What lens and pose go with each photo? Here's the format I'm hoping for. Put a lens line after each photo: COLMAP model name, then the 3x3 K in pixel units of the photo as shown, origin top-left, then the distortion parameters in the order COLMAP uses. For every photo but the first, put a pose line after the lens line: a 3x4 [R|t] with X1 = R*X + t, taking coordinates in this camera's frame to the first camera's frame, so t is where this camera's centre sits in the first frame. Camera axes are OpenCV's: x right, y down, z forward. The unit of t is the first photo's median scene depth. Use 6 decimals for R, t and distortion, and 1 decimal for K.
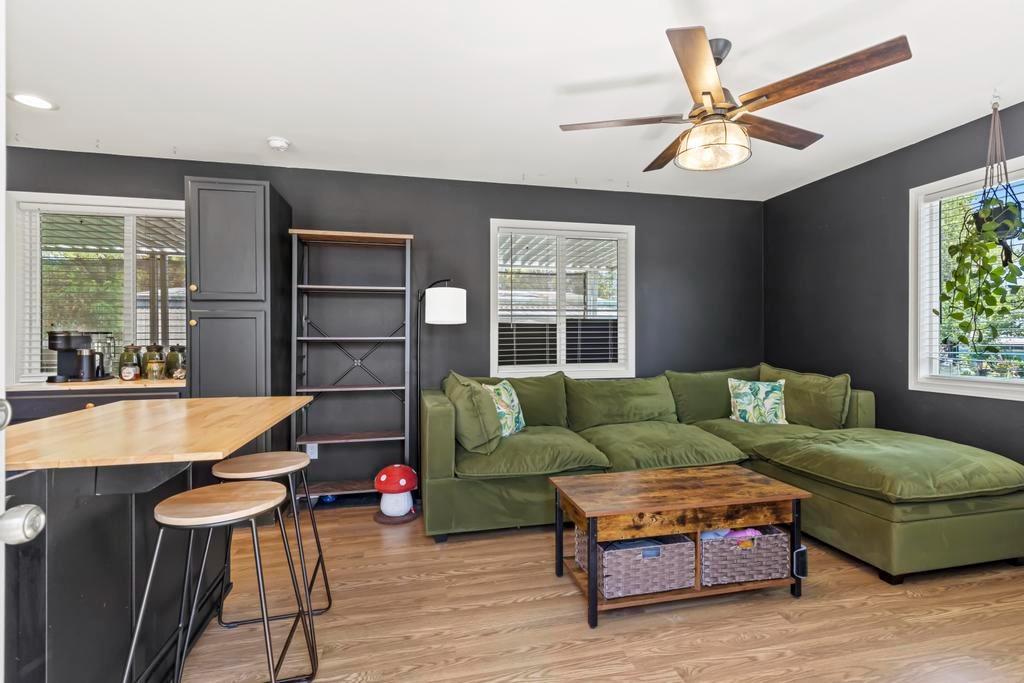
lens RADIAL K [[474.7, 0, 511.8], [0, 474.7, 336.7], [0, 0, 1]] dist [0.007932, -0.000909]
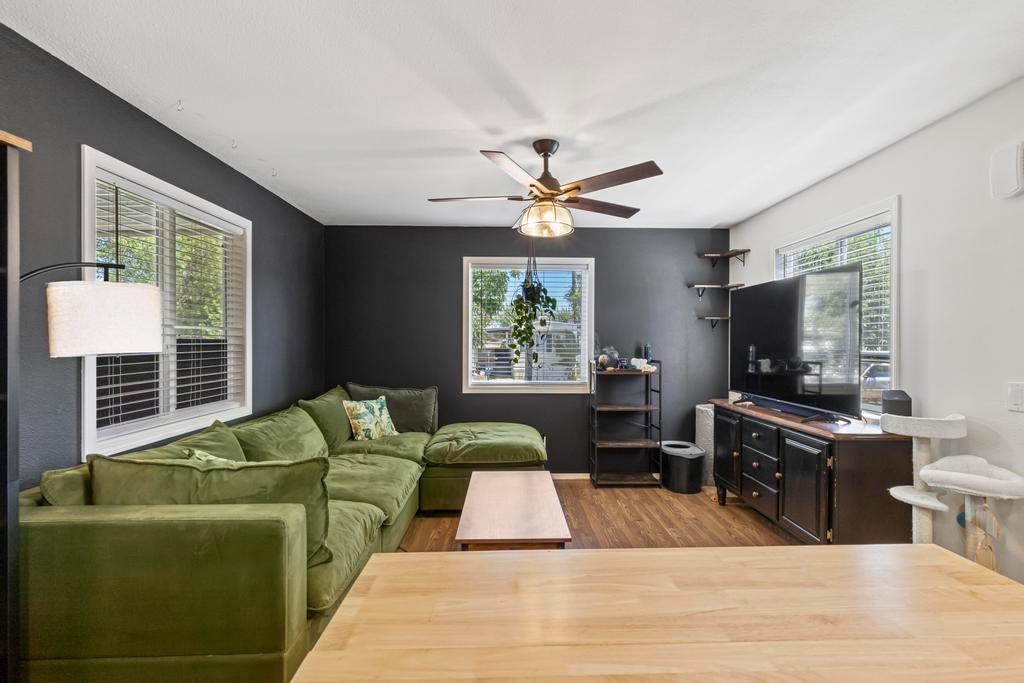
lens RADIAL K [[474.7, 0, 518.9], [0, 474.7, 342.8], [0, 0, 1]] dist [0.007932, -0.000909]
pose [[0.202172, -0.000426, 0.979350, -0.524472], [-0.004006, 0.999991, 0.001262, -0.043658], [-0.979342, -0.004178, 0.202169, 0.504705]]
